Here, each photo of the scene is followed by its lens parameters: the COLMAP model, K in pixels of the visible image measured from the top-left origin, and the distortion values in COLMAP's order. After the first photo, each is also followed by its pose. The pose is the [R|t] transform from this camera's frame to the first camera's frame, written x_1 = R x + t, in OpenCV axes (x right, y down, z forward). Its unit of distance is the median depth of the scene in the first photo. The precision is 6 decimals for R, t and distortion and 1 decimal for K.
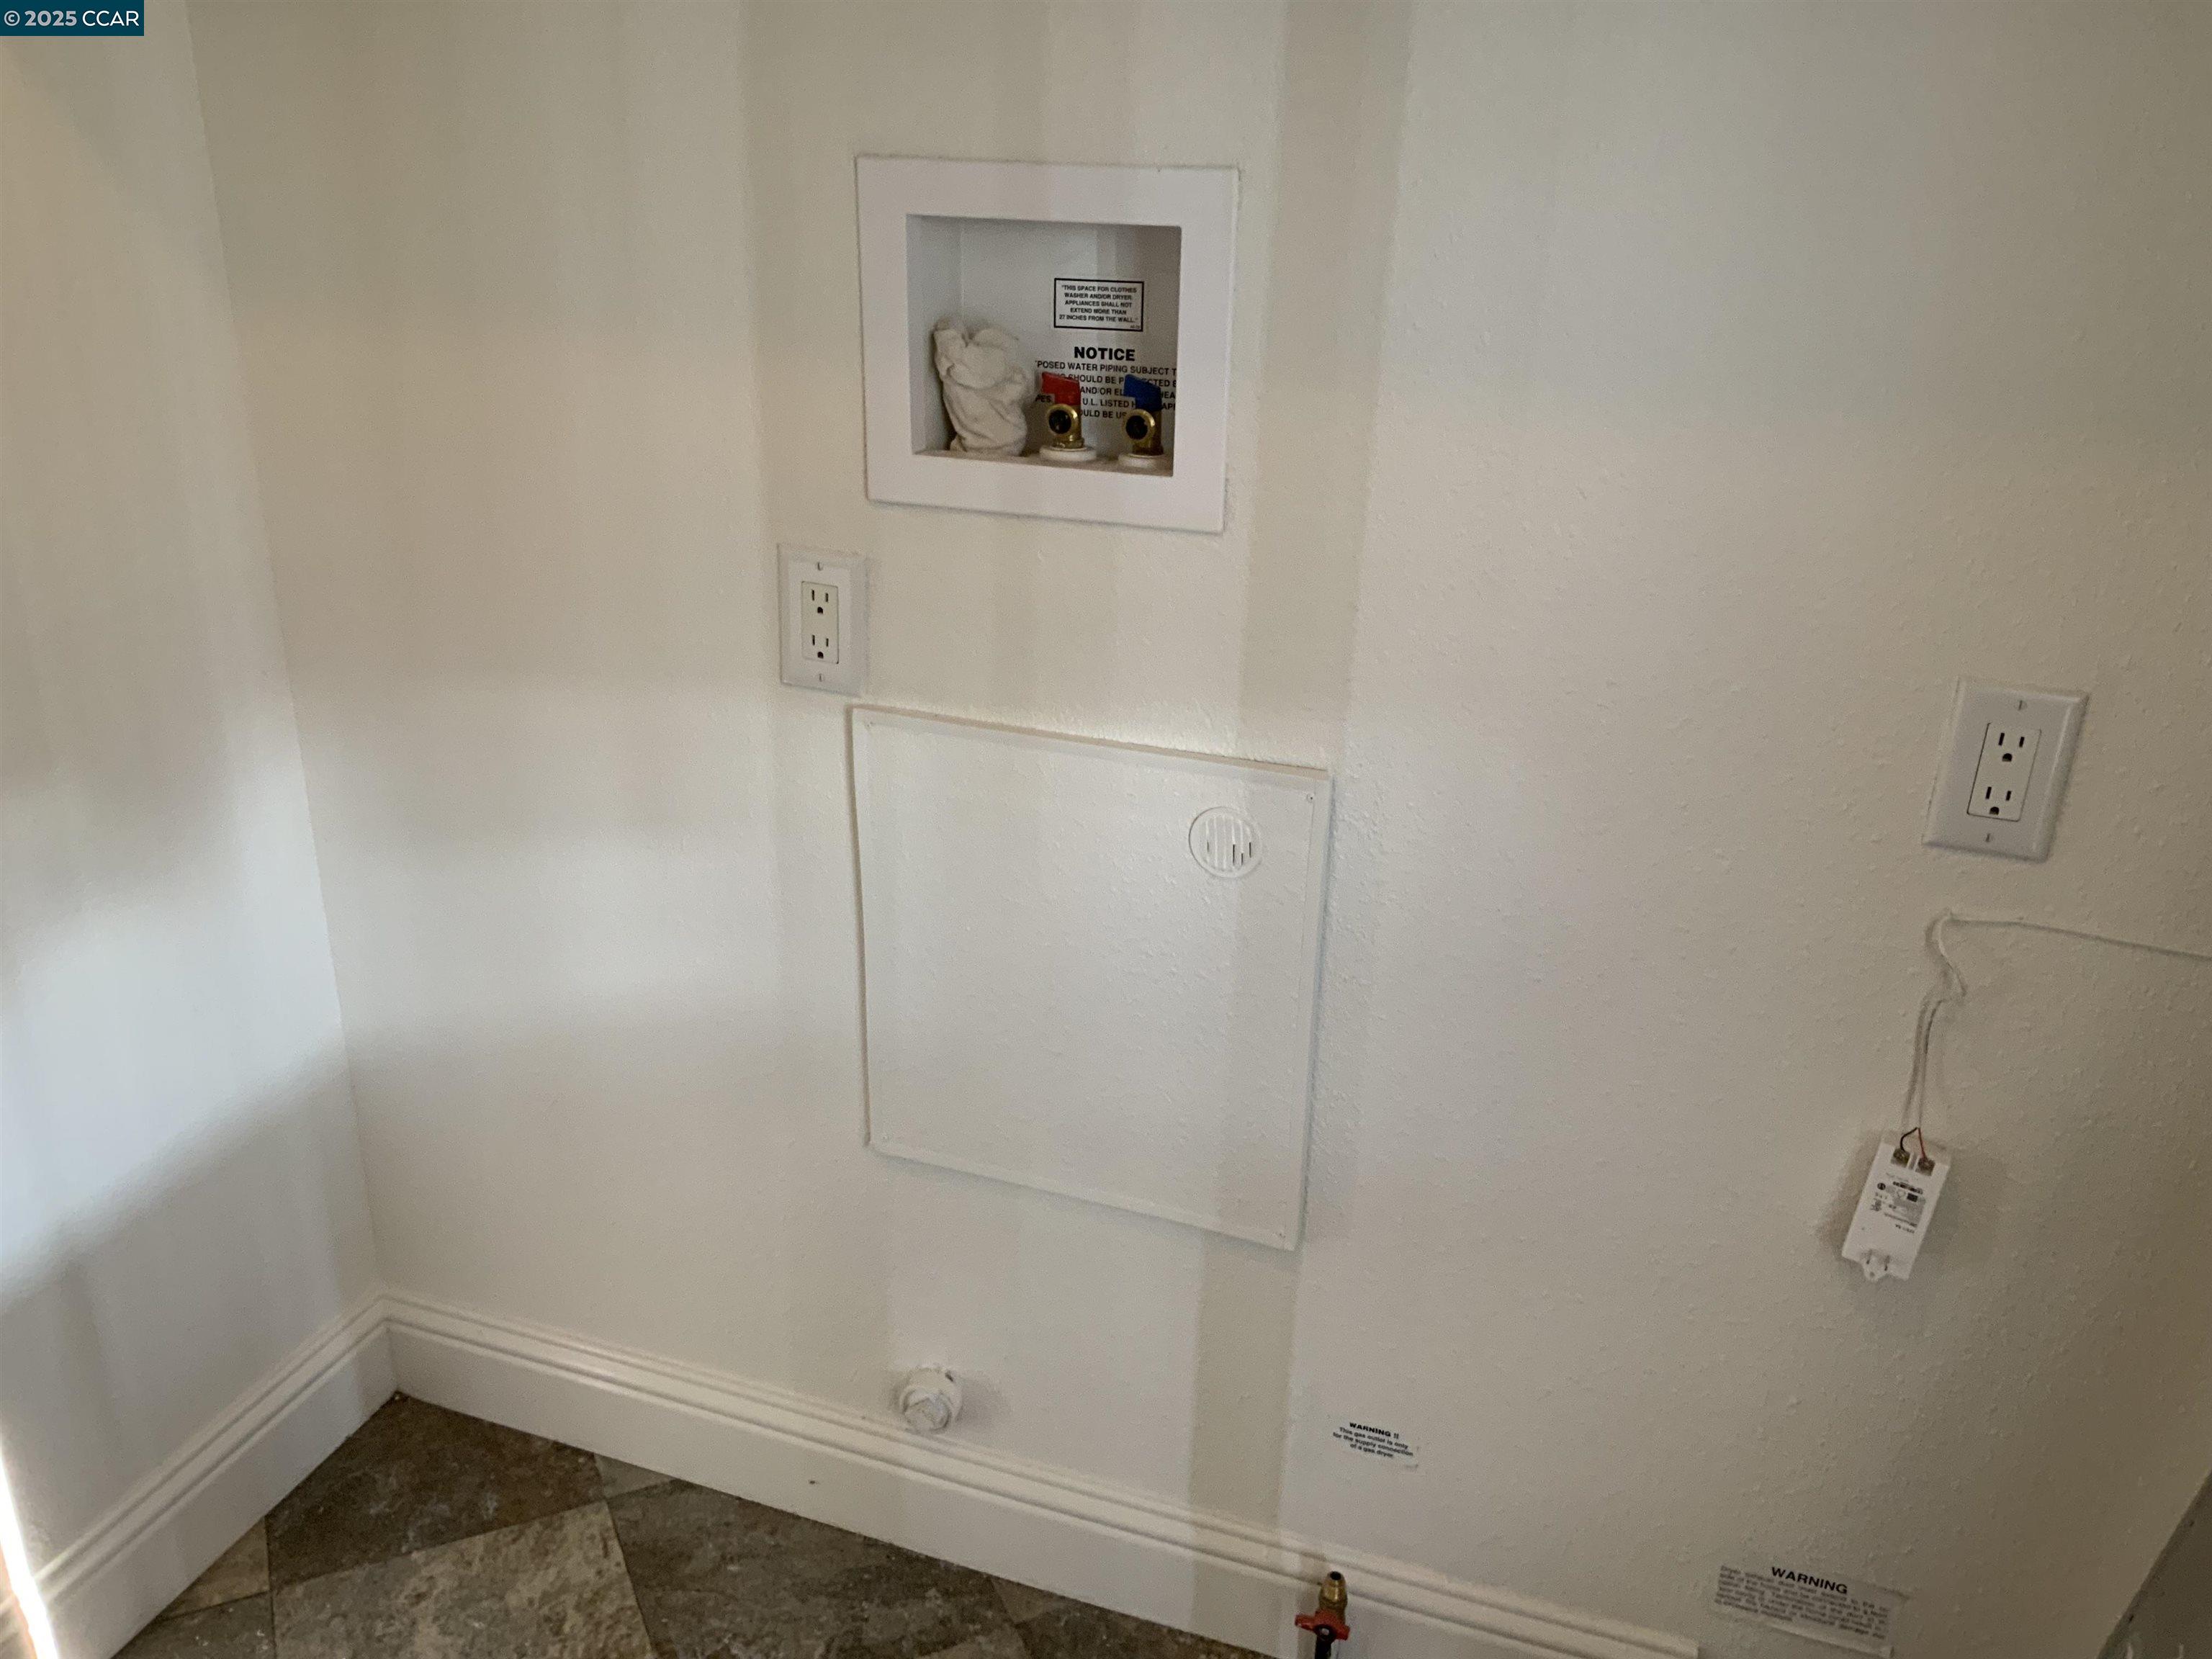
lens RADIAL K [[1819.7, 0, 1102.2], [0, 1819.7, 821.7], [0, 0, 1]] dist [0.116150, -0.237932]
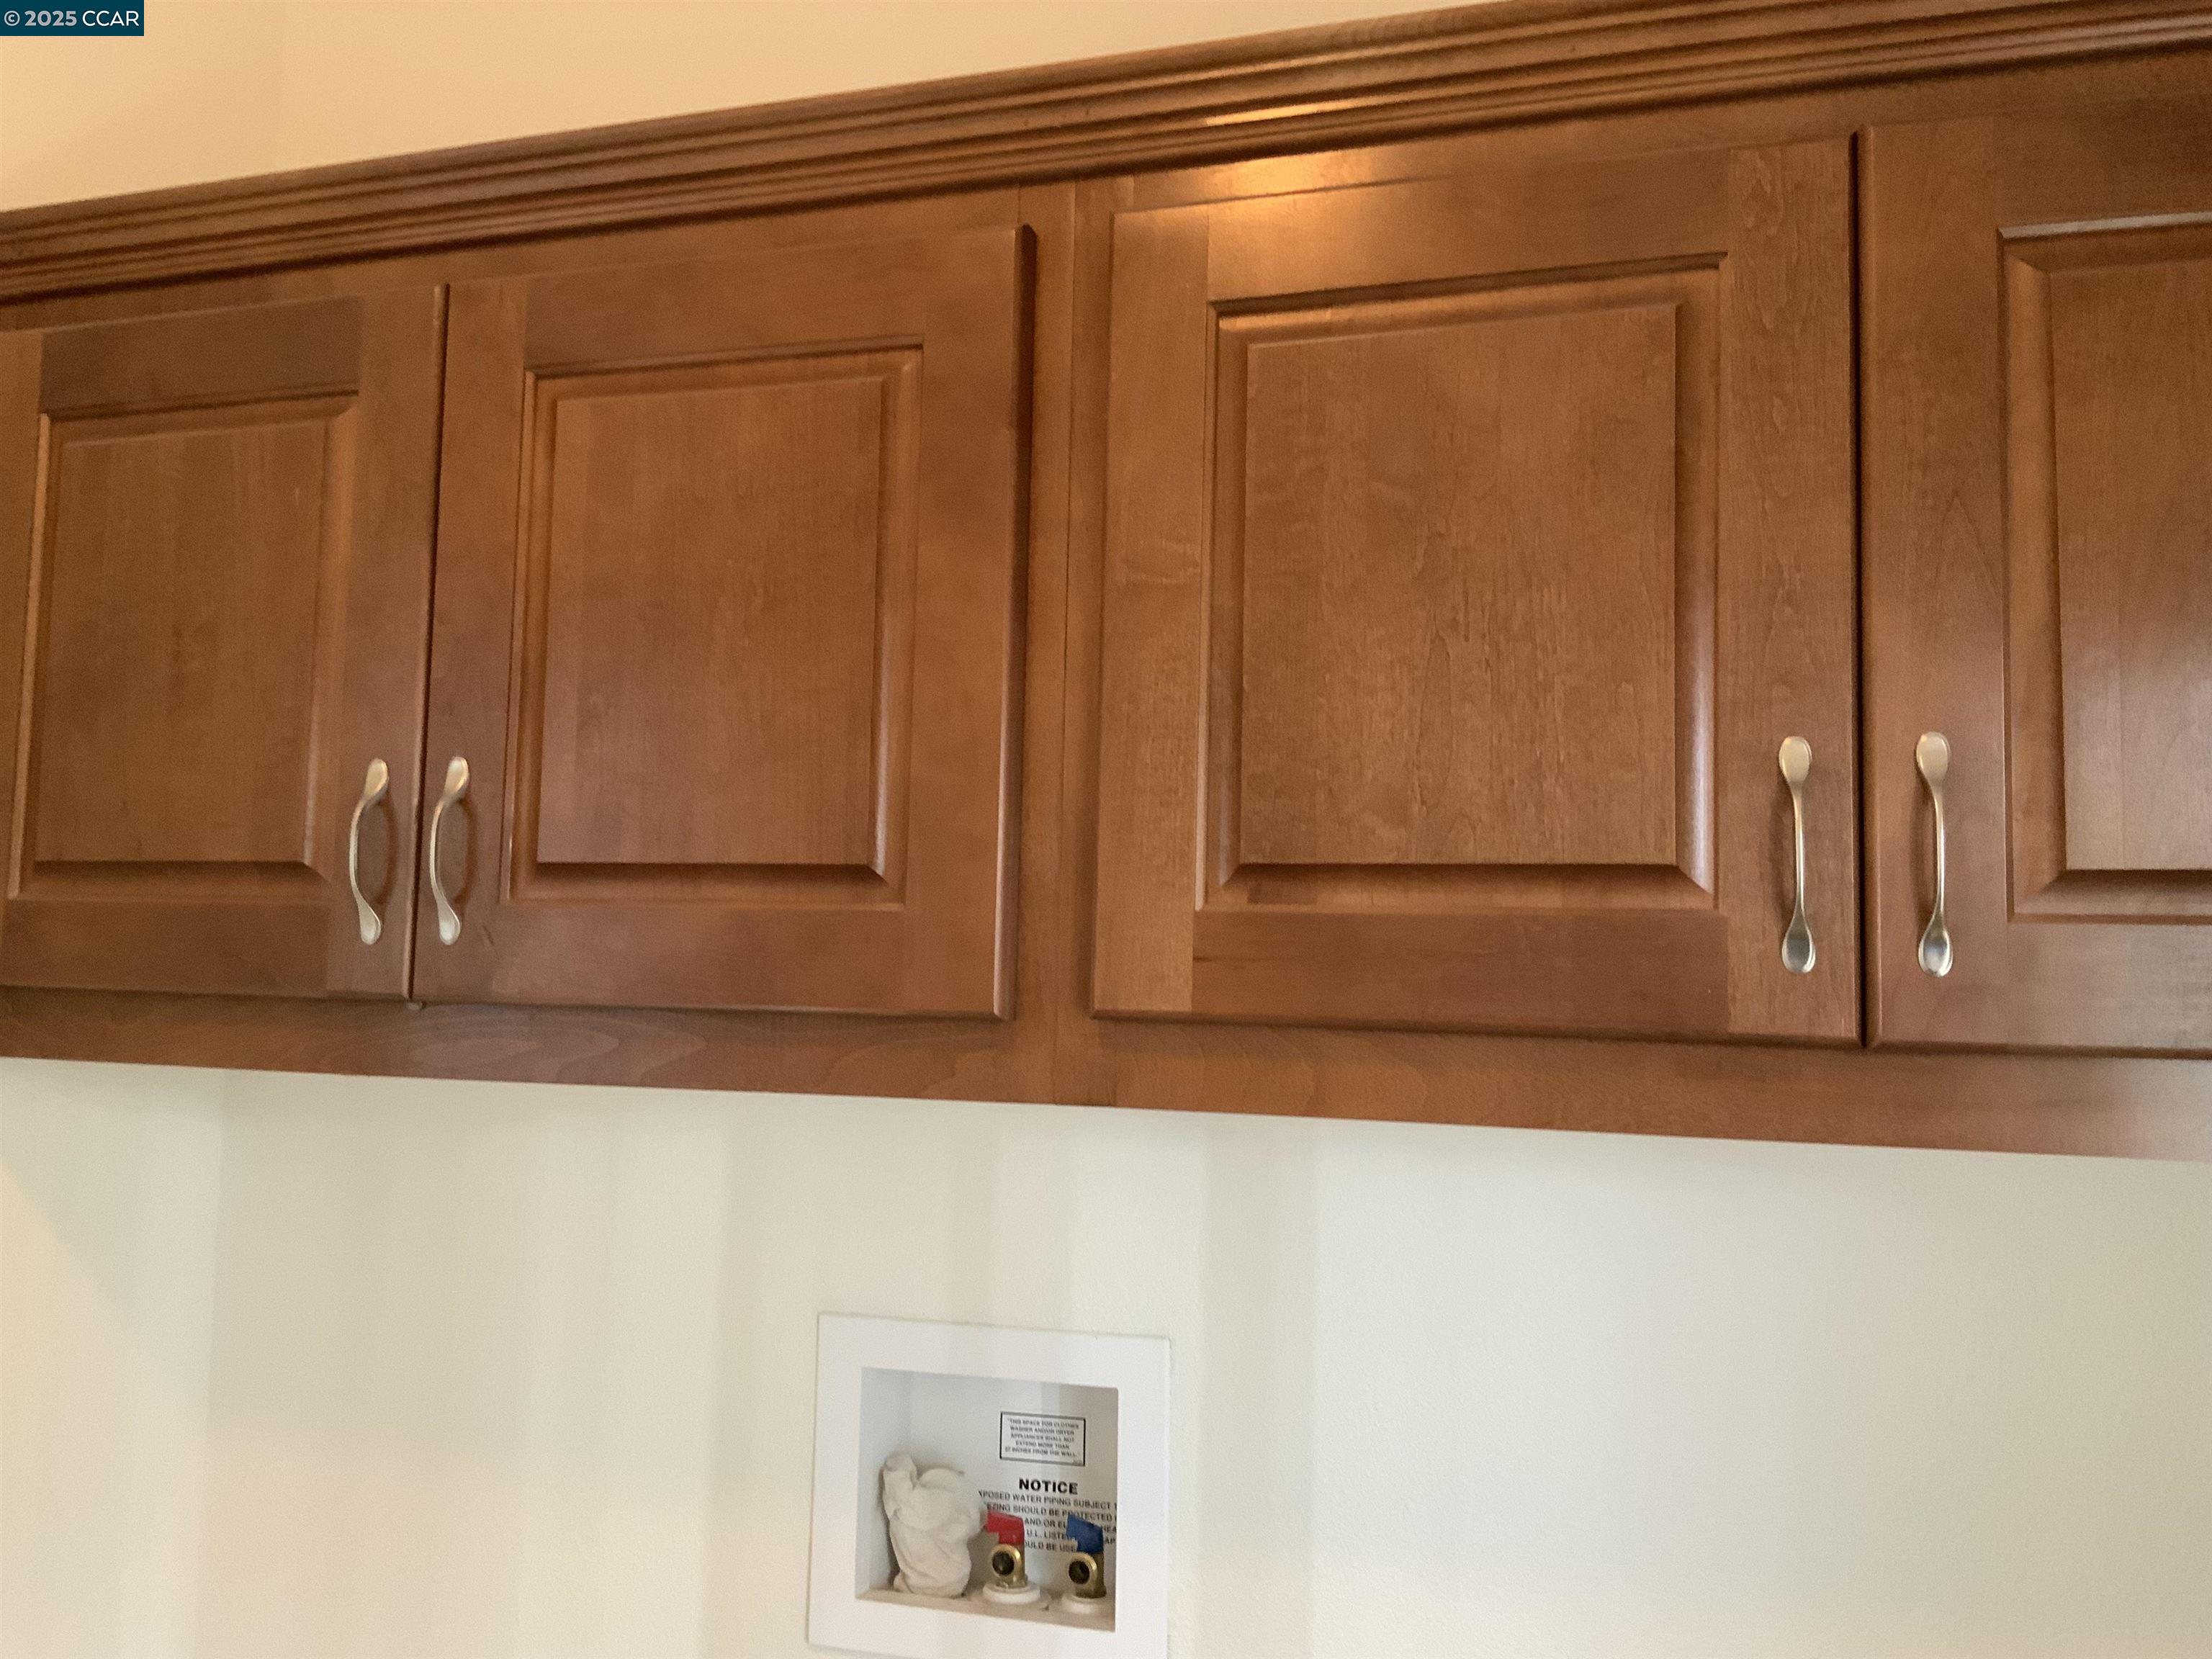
lens RADIAL K [[1819.7, 0, 1102.2], [0, 1819.7, 821.7], [0, 0, 1]] dist [0.116150, -0.237932]
pose [[0.999804, -0.000860, 0.019775, 0.011562], [0.009736, 0.891222, -0.453462, -0.120556], [-0.017234, 0.453566, 0.891056, -0.092326]]
